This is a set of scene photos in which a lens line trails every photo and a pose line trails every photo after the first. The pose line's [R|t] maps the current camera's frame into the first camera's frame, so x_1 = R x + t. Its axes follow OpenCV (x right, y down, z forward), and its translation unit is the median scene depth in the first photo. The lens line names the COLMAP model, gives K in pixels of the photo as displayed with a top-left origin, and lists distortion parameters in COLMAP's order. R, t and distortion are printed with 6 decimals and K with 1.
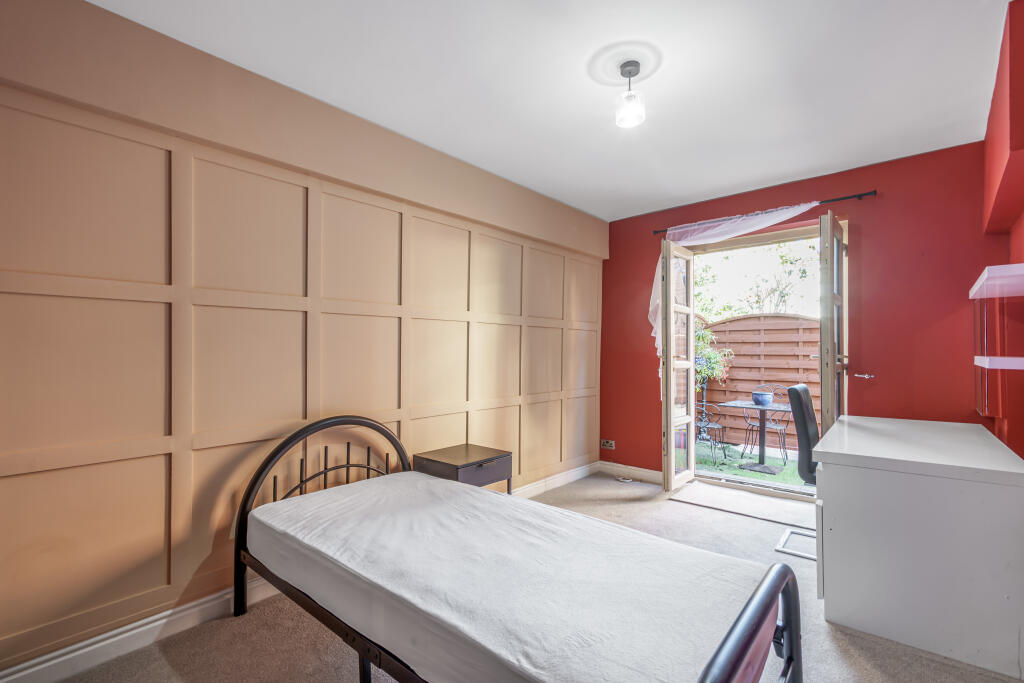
lens RADIAL K [[459.0, 0, 518.5], [0, 459.0, 352.5], [0, 0, 1]] dist [0.000482, 0.000016]
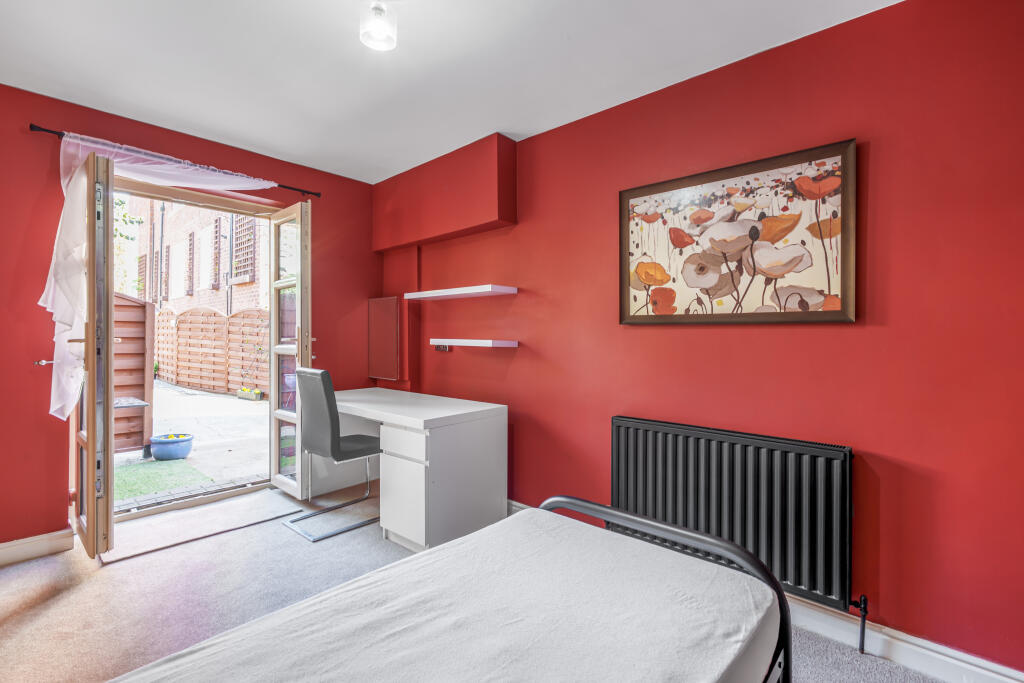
lens RADIAL K [[459.0, 0, 517.6], [0, 459.0, 335.2], [0, 0, 1]] dist [0.000482, 0.000016]
pose [[0.035199, 0.004320, 0.999371, -0.327711], [-0.008759, 0.999954, -0.004014, -0.001627], [-0.999342, -0.008613, 0.035235, 0.457231]]
